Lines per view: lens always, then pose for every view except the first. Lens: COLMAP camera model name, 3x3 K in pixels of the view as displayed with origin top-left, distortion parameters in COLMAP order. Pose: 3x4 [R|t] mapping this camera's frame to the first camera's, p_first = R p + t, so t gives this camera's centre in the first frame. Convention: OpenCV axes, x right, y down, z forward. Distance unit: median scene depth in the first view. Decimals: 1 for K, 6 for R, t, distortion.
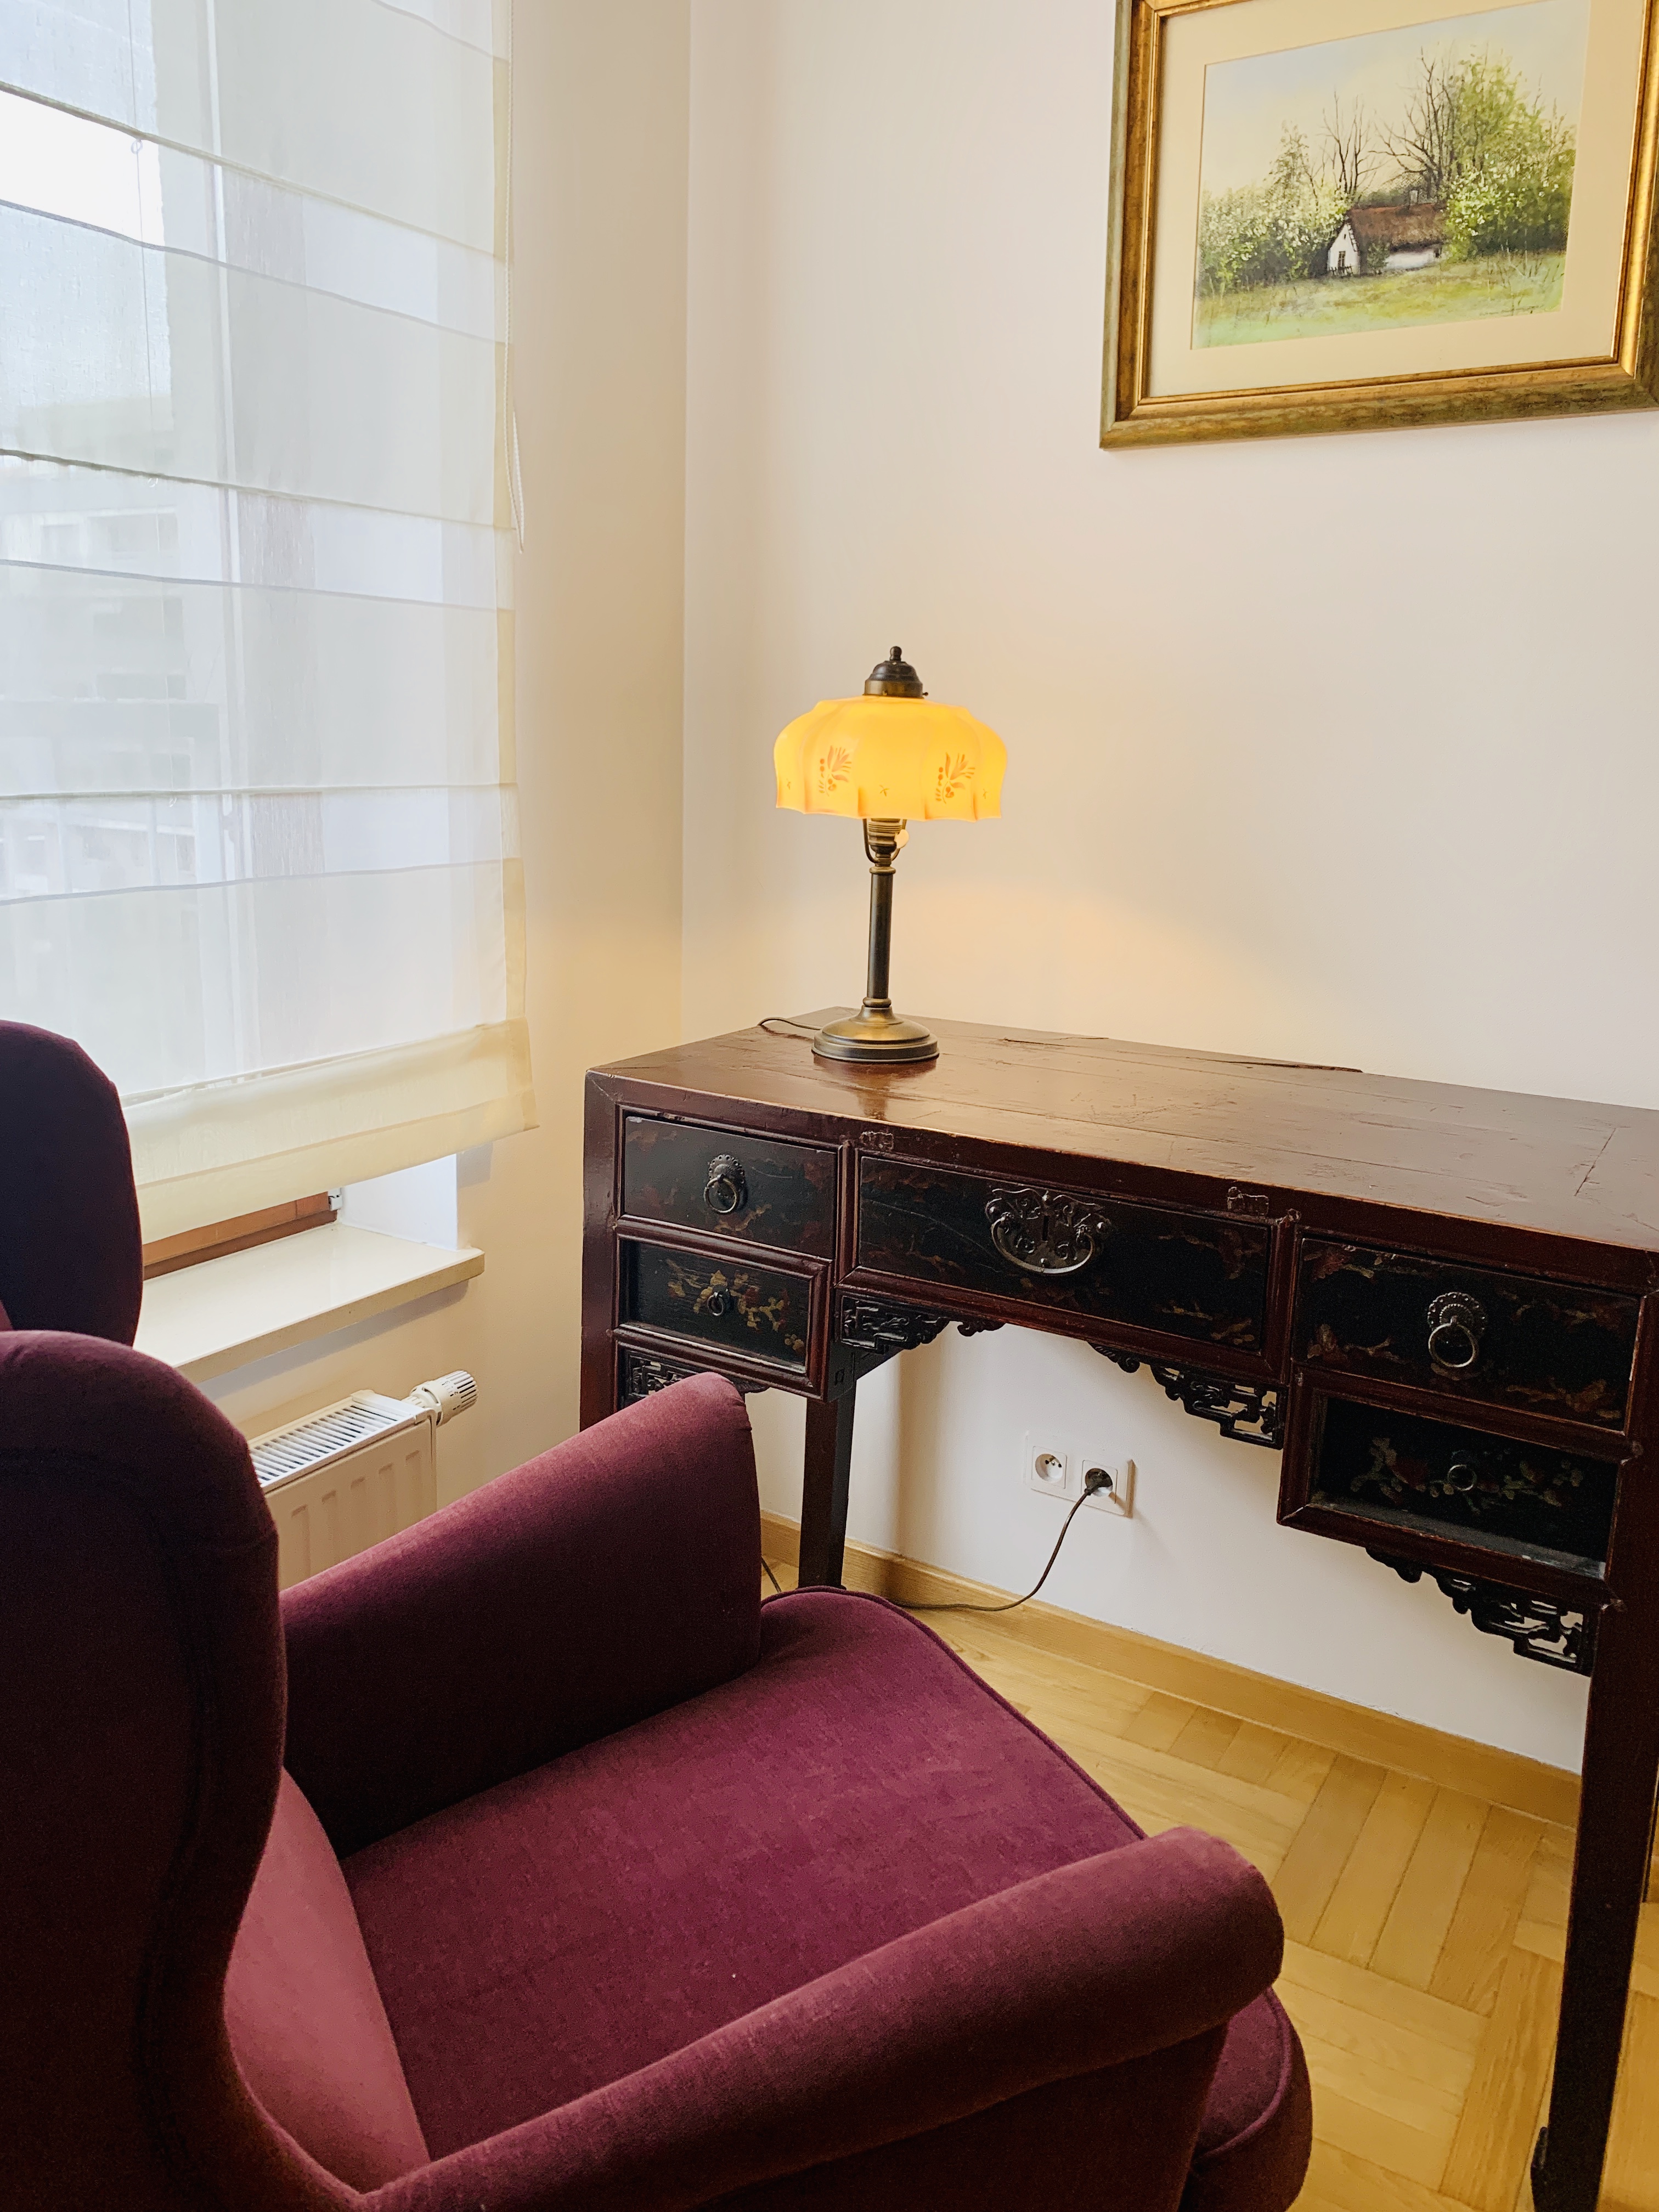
lens RADIAL K [[1716.5, 0, 827.6], [0, 1716.5, 1094.2], [0, 0, 1]] dist [0.044739, -0.032078]
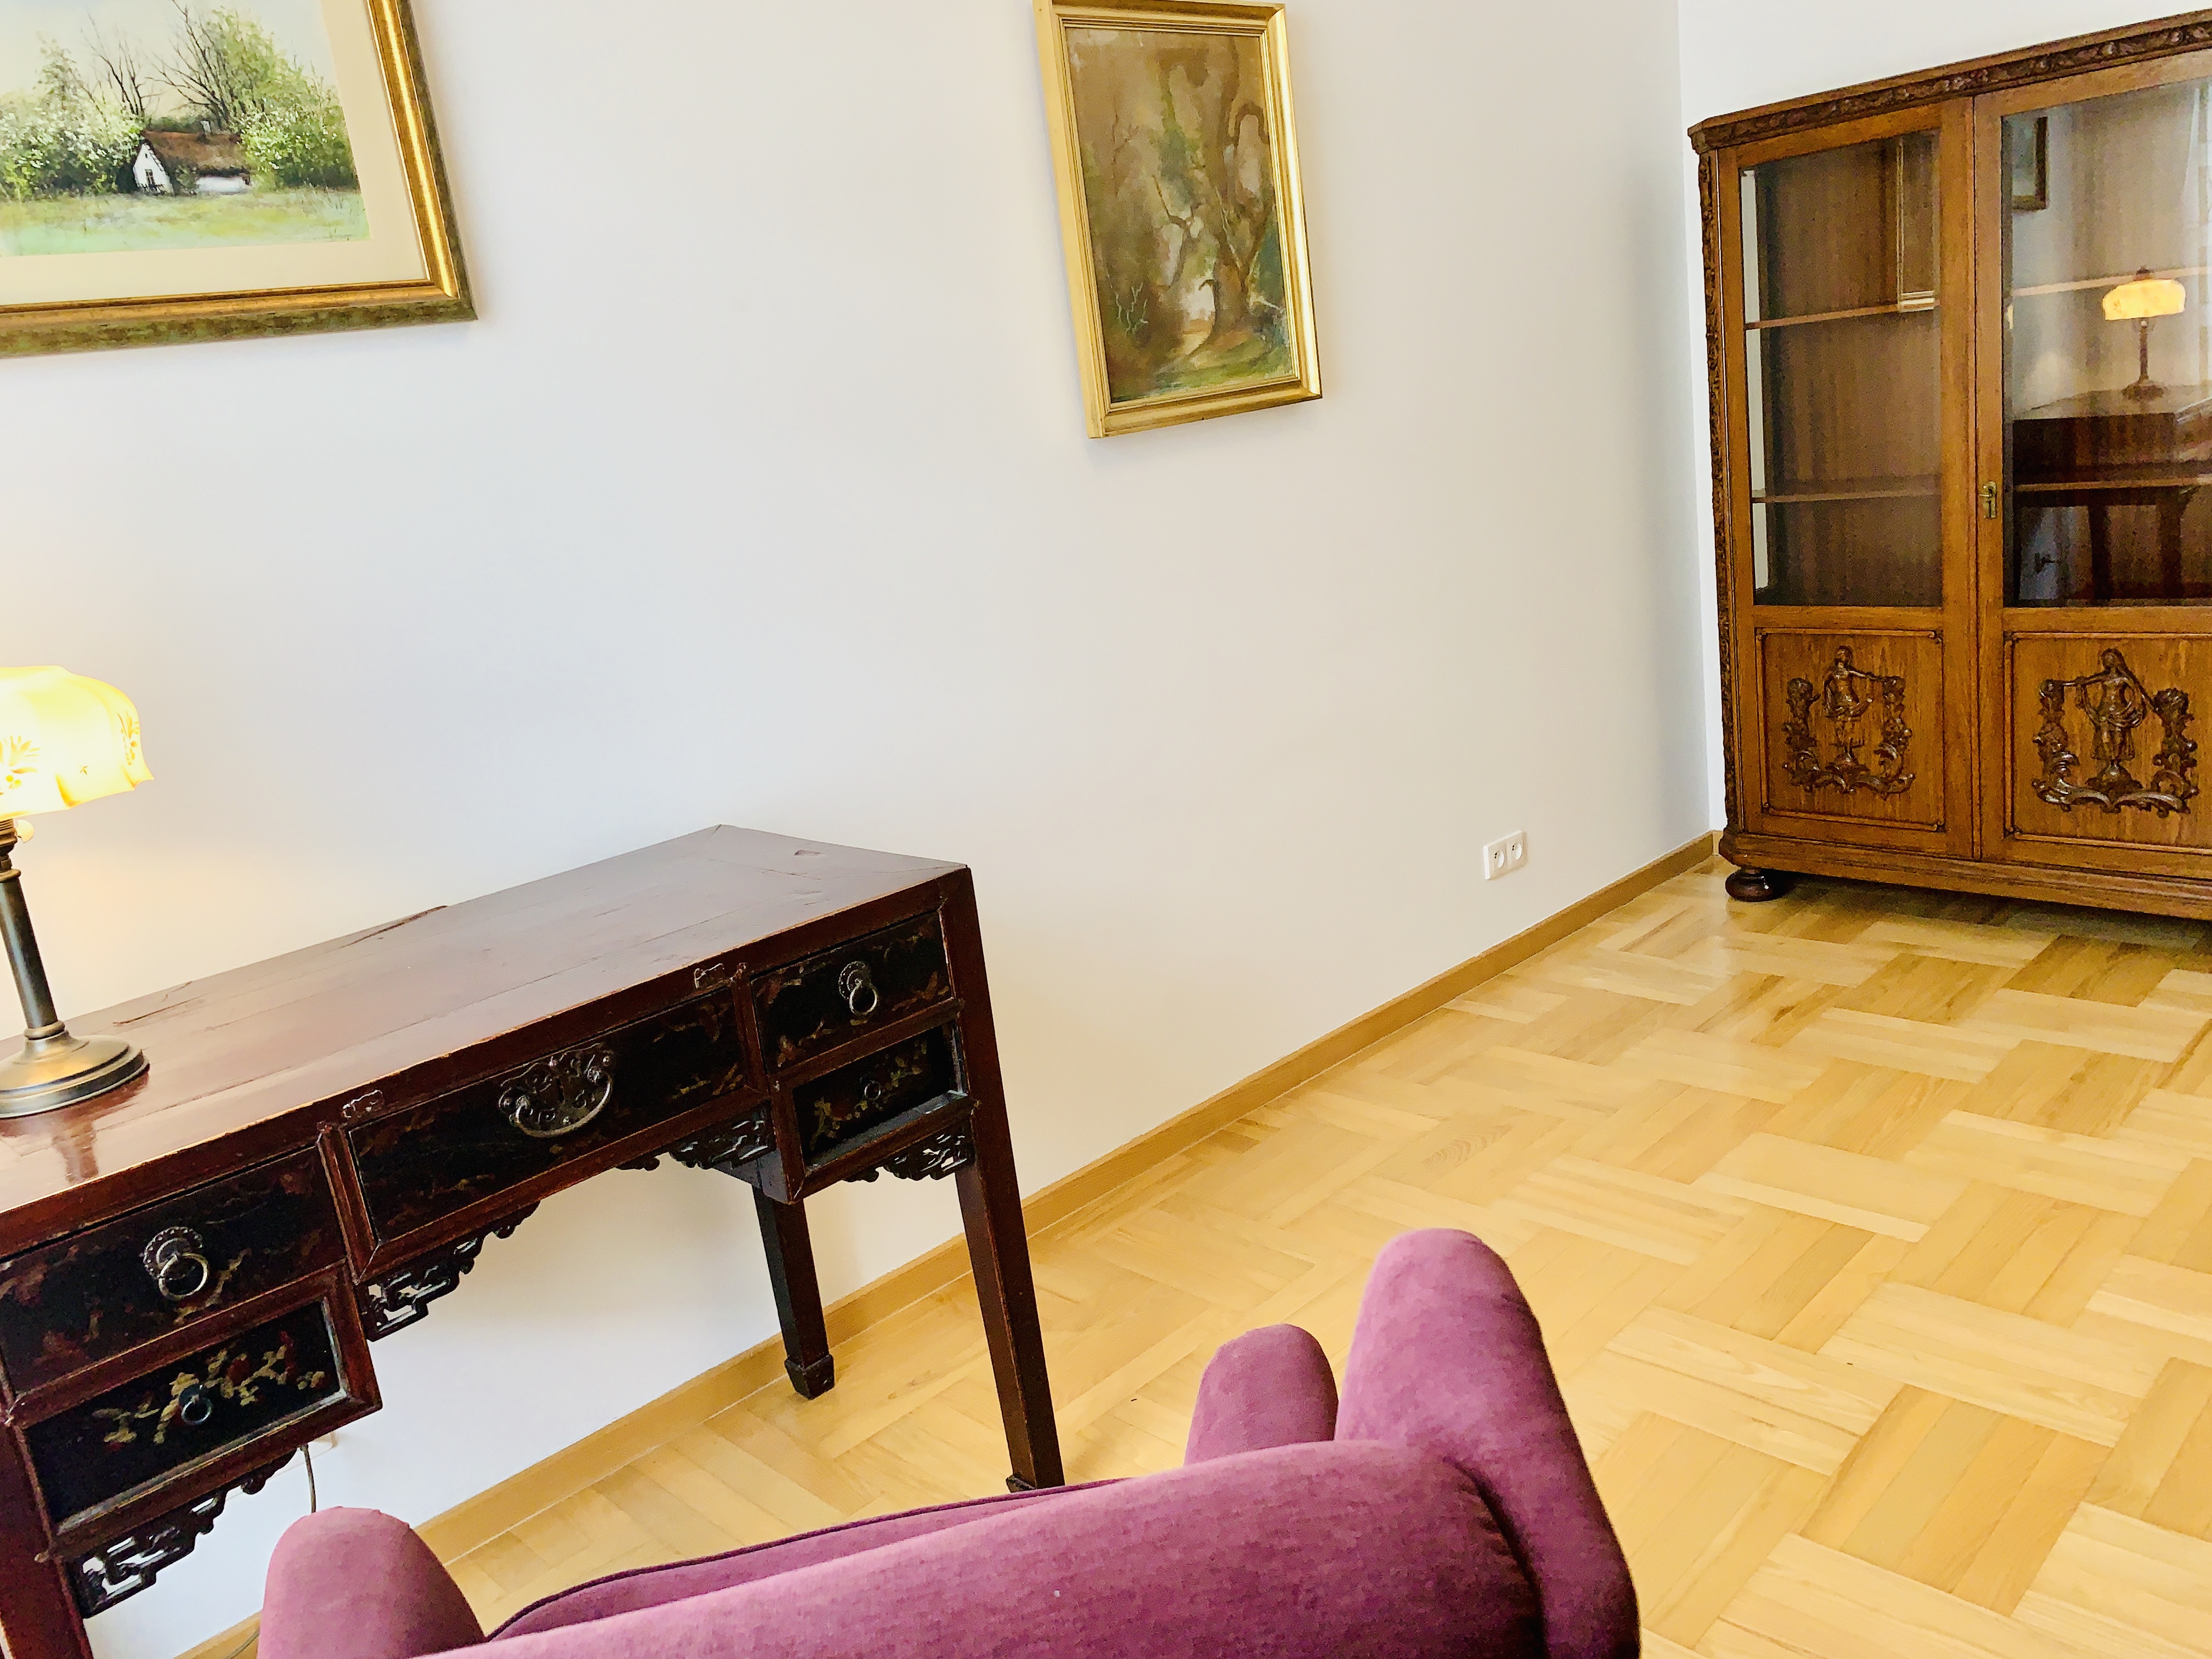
lens RADIAL K [[1716.5, 0, 1104.6], [0, 1716.5, 839.3], [0, 0, 1]] dist [0.044739, -0.032078]
pose [[0.233230, -0.301128, 0.924622, -0.650709], [0.338838, 0.916420, 0.212987, -0.156977], [-0.911478, 0.263622, 0.315770, 0.277104]]
